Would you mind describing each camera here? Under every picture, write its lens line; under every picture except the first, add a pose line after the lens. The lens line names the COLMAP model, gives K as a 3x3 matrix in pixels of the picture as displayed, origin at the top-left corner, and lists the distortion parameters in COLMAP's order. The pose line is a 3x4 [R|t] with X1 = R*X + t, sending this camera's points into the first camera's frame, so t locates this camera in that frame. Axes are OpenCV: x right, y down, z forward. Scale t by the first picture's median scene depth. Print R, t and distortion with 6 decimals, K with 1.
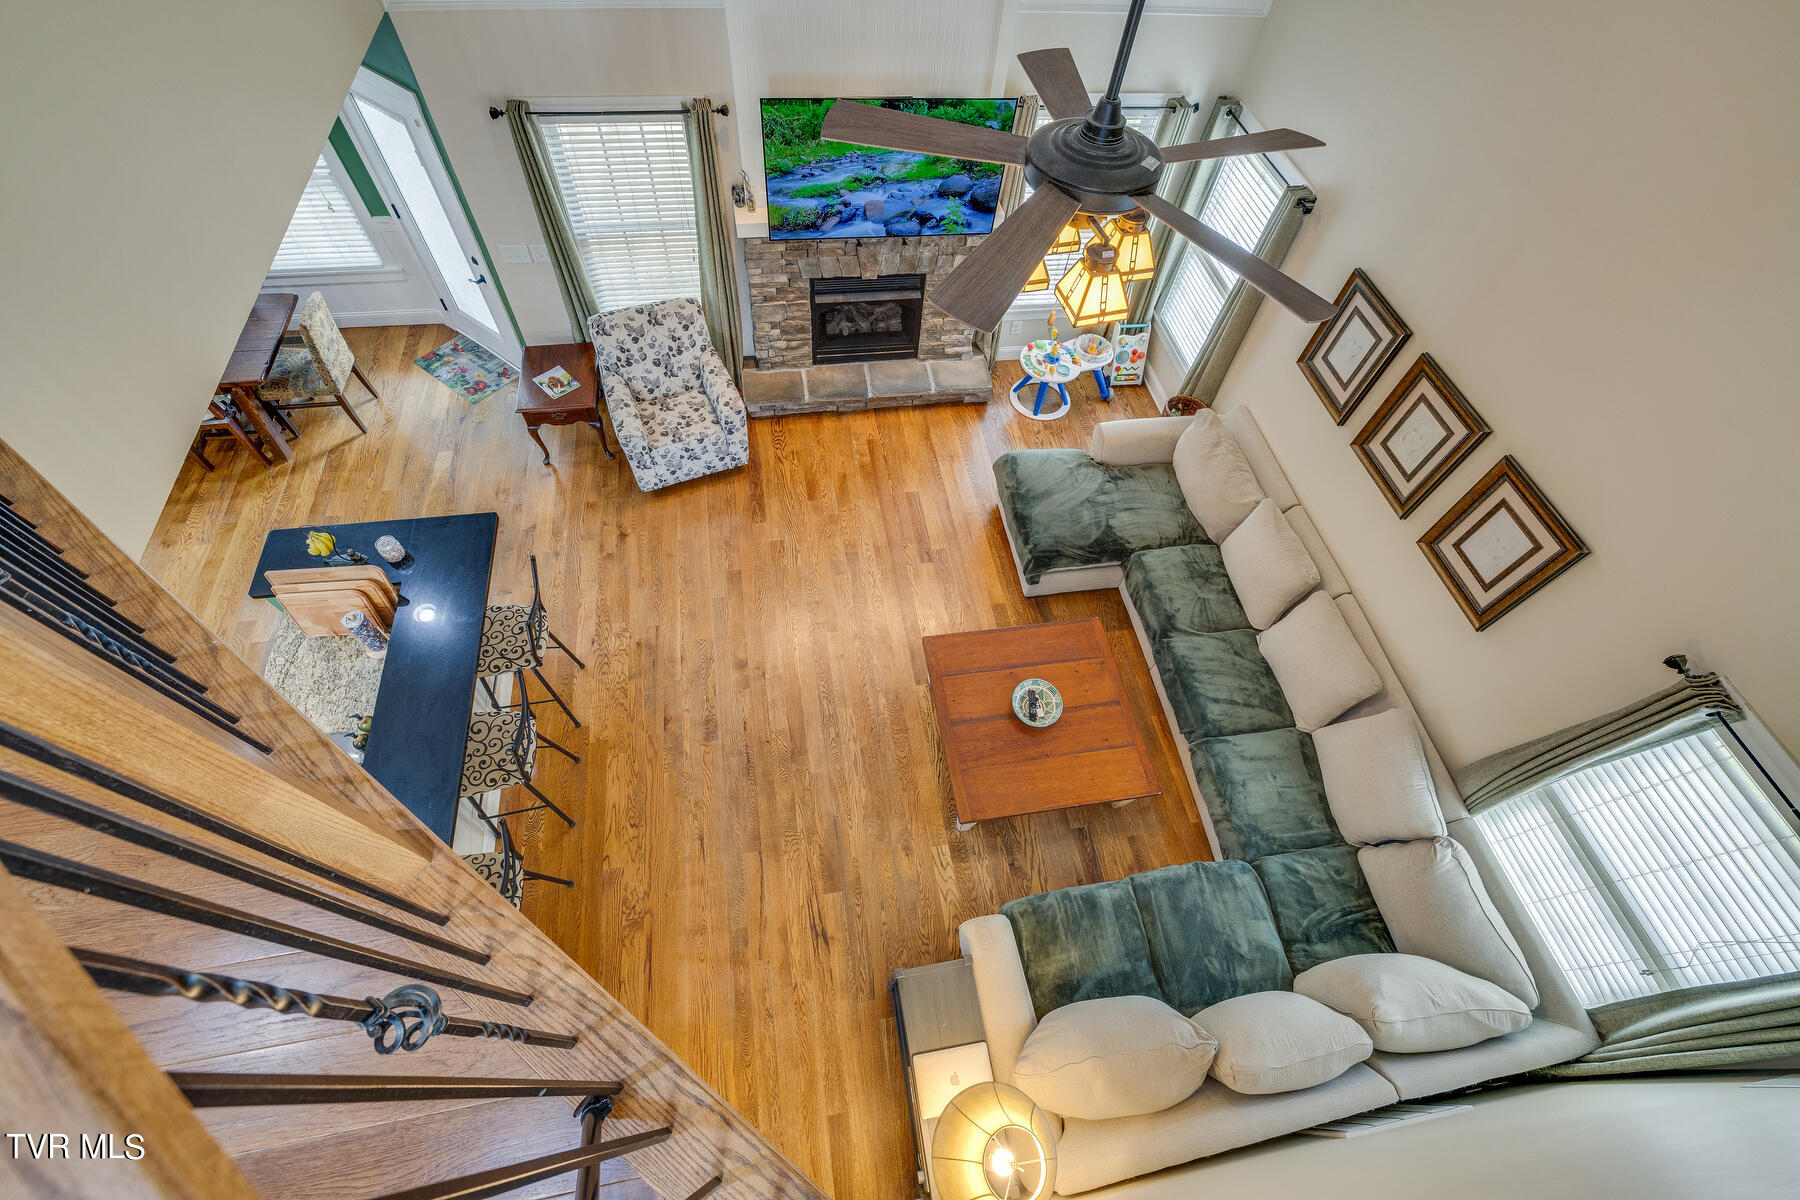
lens RADIAL K [[751.1, 0, 902.7], [0, 751.1, 590.6], [0, 0, 1]] dist [0.001069, 0.001014]
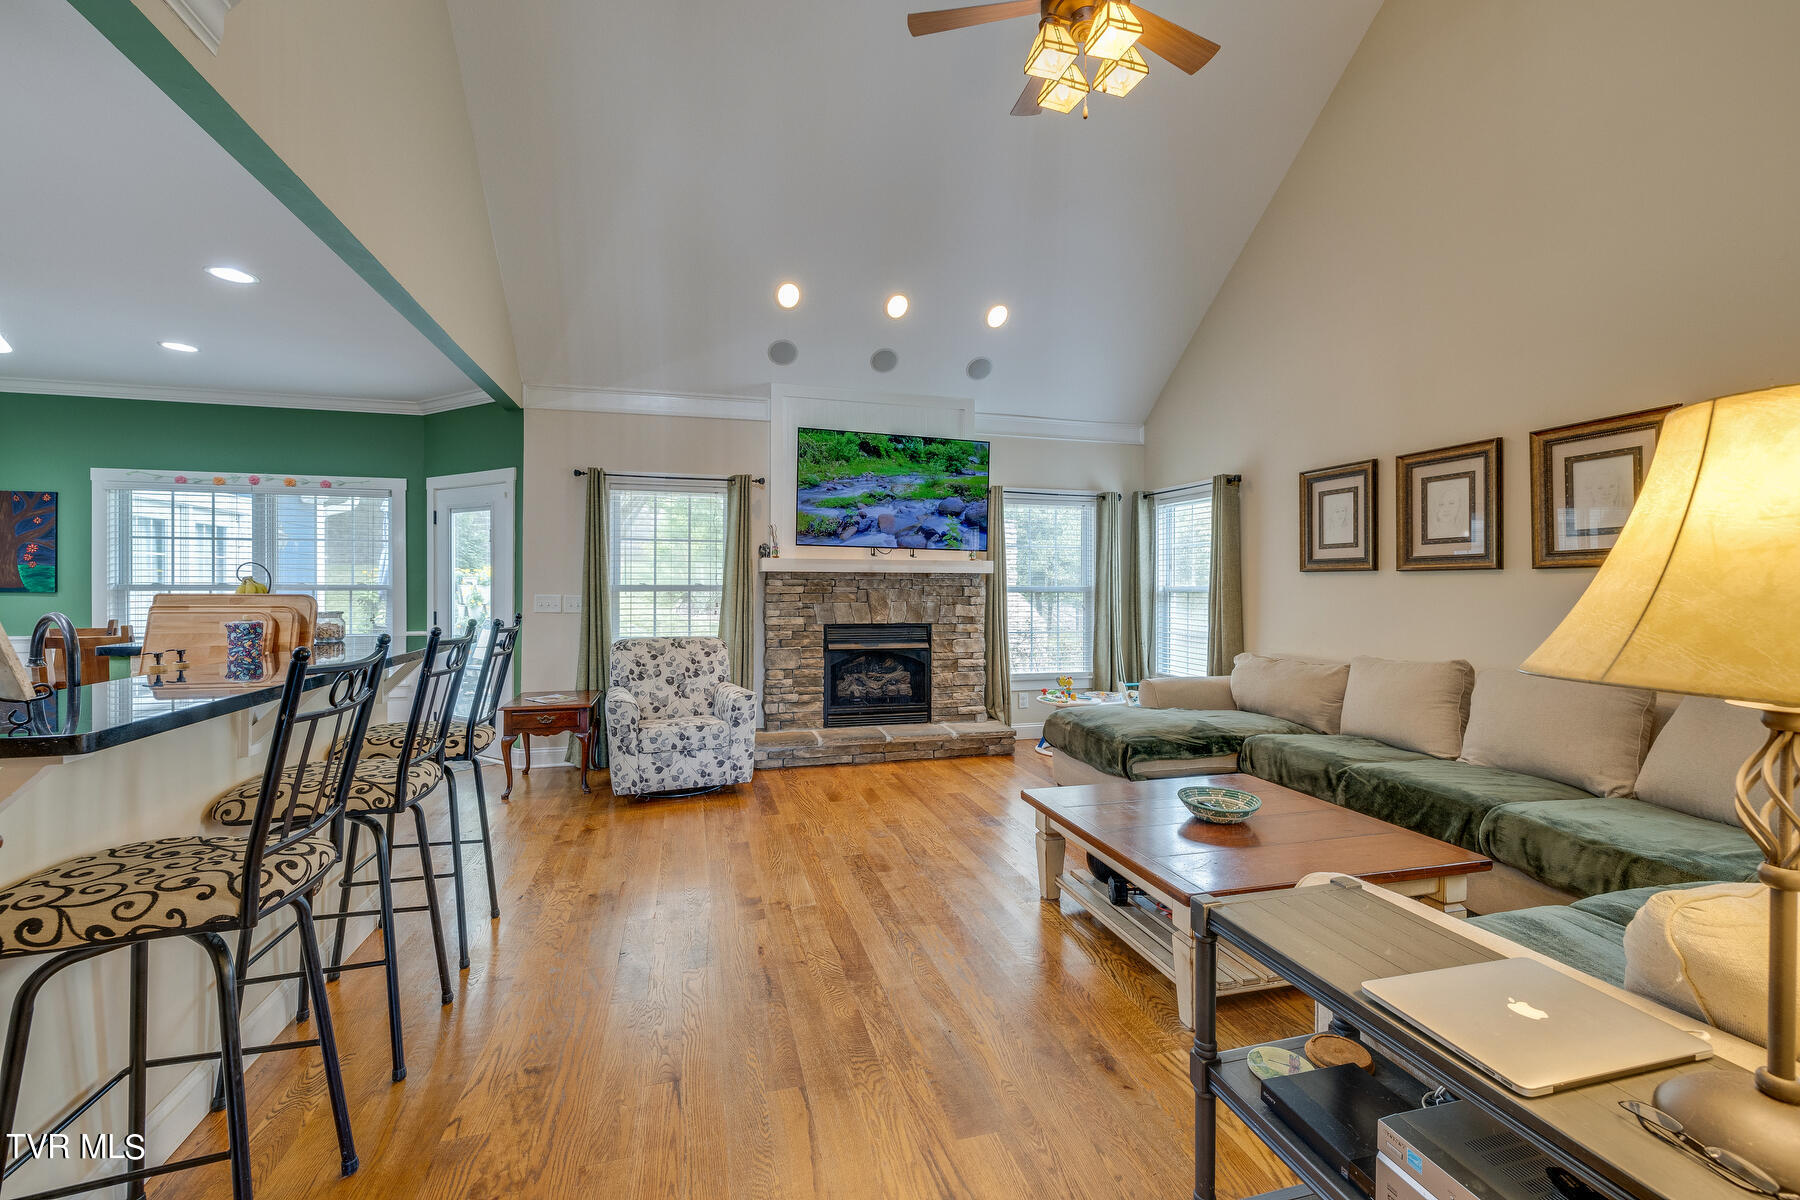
lens RADIAL K [[751.1, 0, 896.8], [0, 751.1, 588.1], [0, 0, 1]] dist [0.001069, 0.001014]
pose [[0.992964, -0.068436, 0.096636, -0.139182], [0.118343, 0.545110, -0.829970, 0.511359], [0.004123, 0.835566, 0.549374, 0.436492]]
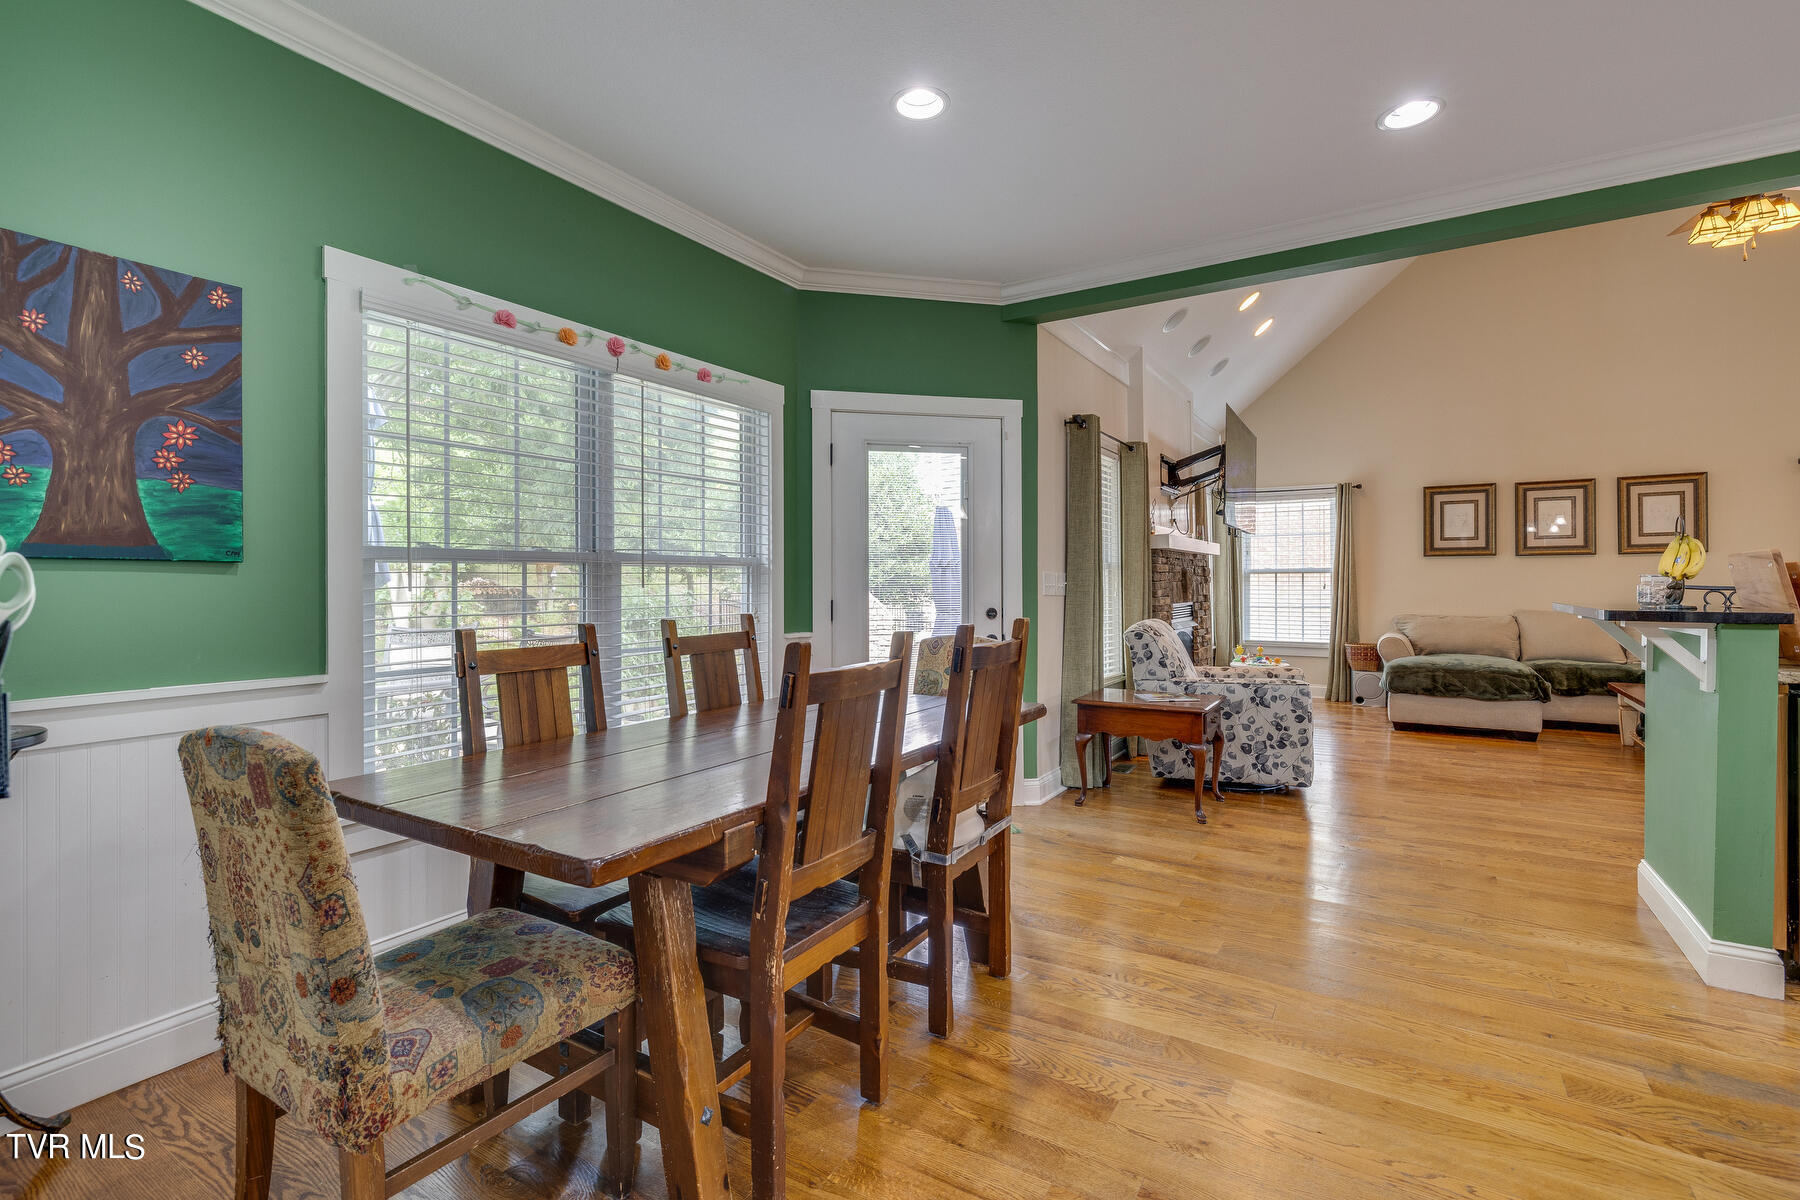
lens RADIAL K [[830.3, 0, 892.0], [0, 830.3, 572.5], [0, 0, 1]] dist [0.001511, 0.000207]
pose [[0.661311, -0.064380, 0.747344, -1.399017], [0.656022, 0.532757, -0.534608, -0.095892], [-0.363735, 0.843816, 0.394553, 0.755090]]
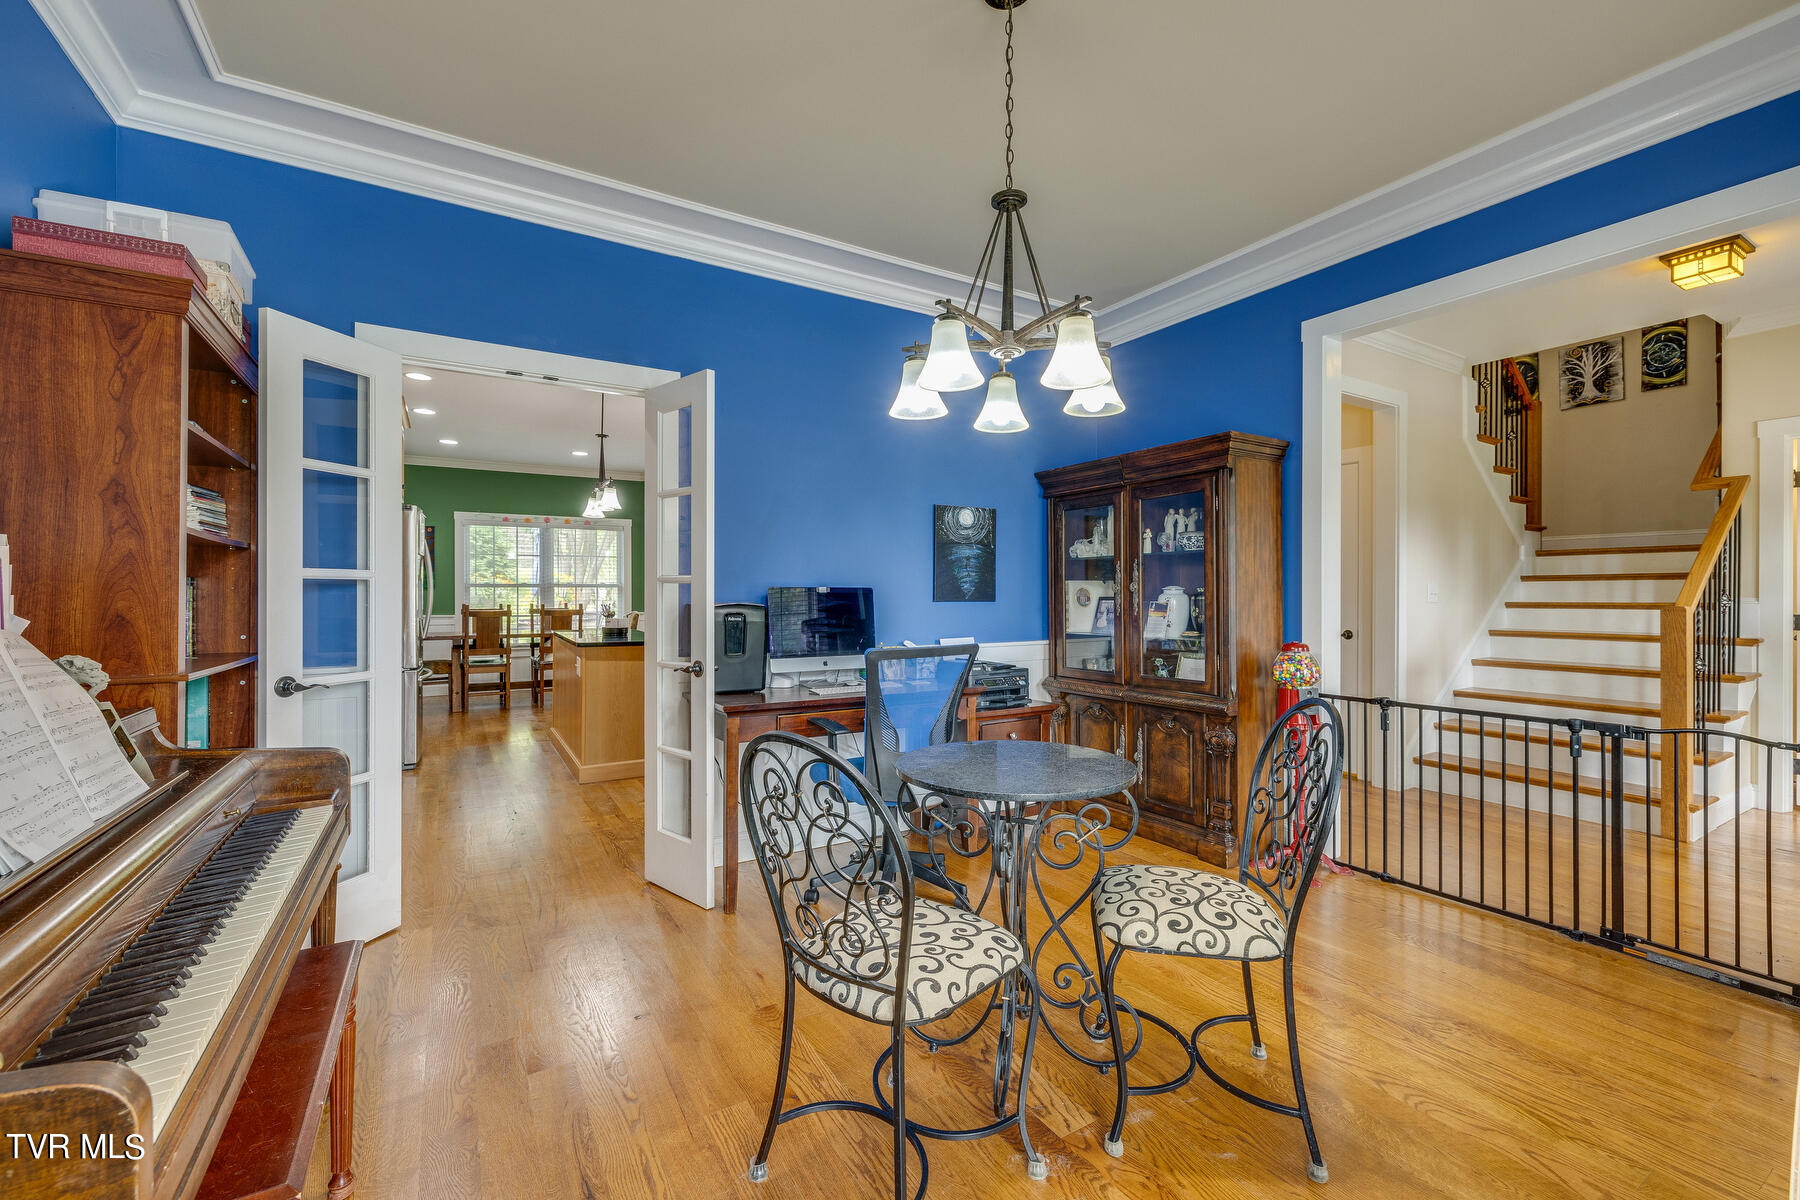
lens RADIAL K [[751.1, 0, 897.1], [0, 751.1, 587.8], [0, 0, 1]] dist [0.001069, 0.001014]
pose [[0.935622, -0.069856, 0.346023, -0.866607], [0.327120, 0.540003, -0.775493, 1.226903], [-0.132680, 0.838759, 0.528090, -0.066591]]
